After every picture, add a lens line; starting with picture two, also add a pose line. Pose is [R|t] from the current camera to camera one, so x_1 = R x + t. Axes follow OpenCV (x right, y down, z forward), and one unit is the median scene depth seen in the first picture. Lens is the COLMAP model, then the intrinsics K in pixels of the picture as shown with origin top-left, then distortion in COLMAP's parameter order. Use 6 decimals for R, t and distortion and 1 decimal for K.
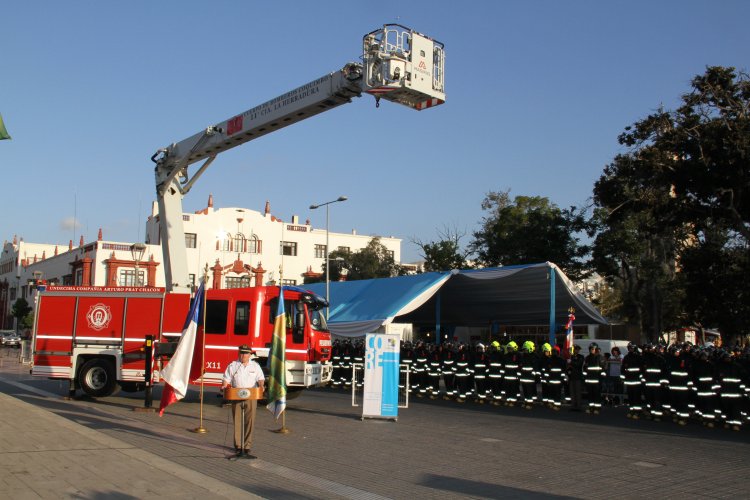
lens RADIAL K [[676.8, 0, 373.9], [0, 676.8, 246.9], [0, 0, 1]] dist [-0.079062, 0.013840]
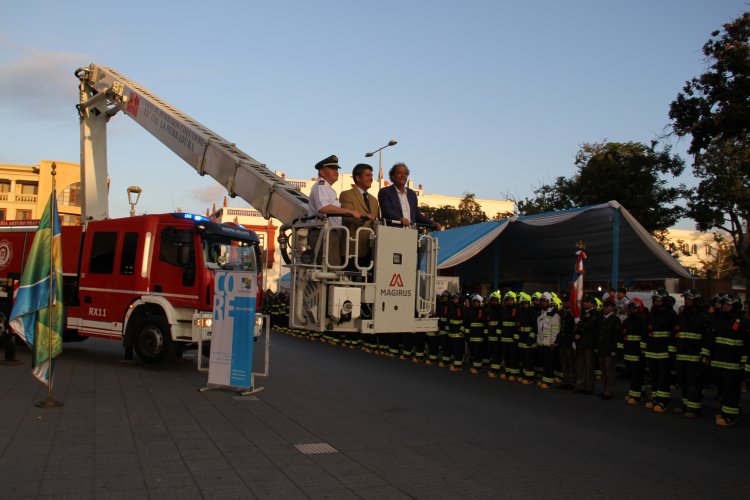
lens RADIAL K [[613.3, 0, 379.0], [0, 613.3, 247.7], [0, 0, 1]] dist [-0.126058, 0.075295]
pose [[0.976405, -0.004124, -0.215907, 0.134719], [0.014529, 0.998807, 0.046627, 0.038438], [0.215457, -0.048663, 0.975300, 0.209844]]
